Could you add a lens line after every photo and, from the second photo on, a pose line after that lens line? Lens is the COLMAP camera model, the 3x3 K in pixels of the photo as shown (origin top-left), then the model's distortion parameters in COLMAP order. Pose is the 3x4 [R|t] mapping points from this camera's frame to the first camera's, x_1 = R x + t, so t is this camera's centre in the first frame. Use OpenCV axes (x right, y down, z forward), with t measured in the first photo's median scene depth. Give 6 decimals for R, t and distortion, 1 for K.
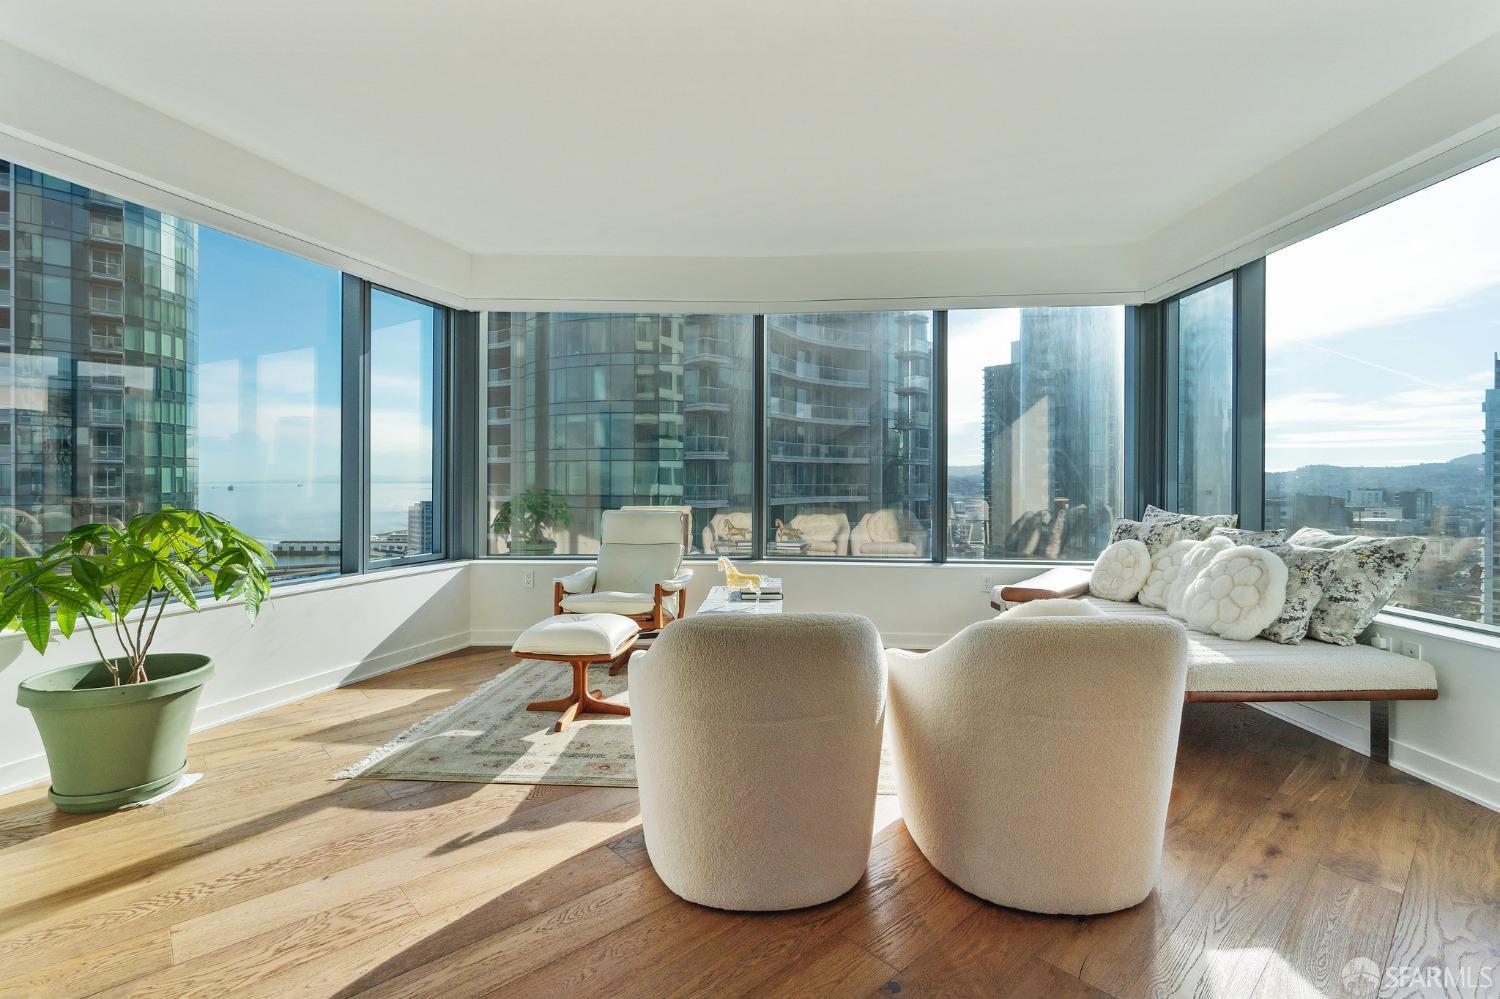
lens RADIAL K [[683.7, 0, 744.5], [0, 683.7, 488.1], [0, 0, 1]] dist [-0.007937, 0.002463]
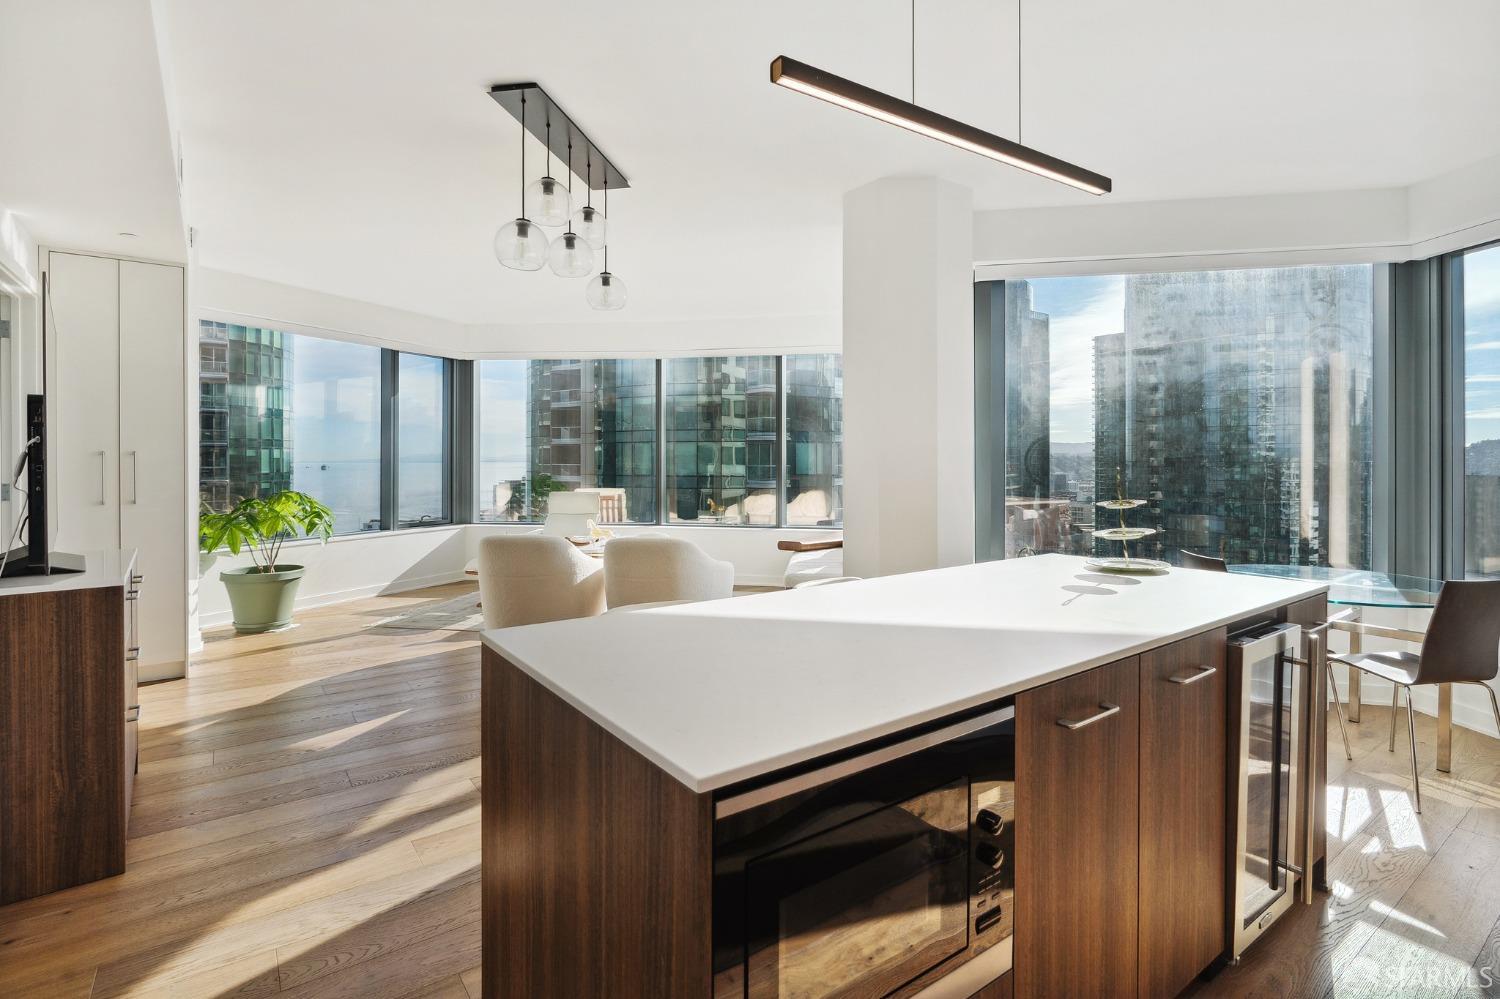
lens RADIAL K [[683.7, 0, 765.1], [0, 683.7, 464.6], [0, 0, 1]] dist [-0.007937, 0.002463]
pose [[0.997492, -0.002178, -0.070742, 0.607404], [0.001889, 0.999990, -0.004145, -0.032673], [0.070750, 0.004001, 0.997486, -0.774105]]
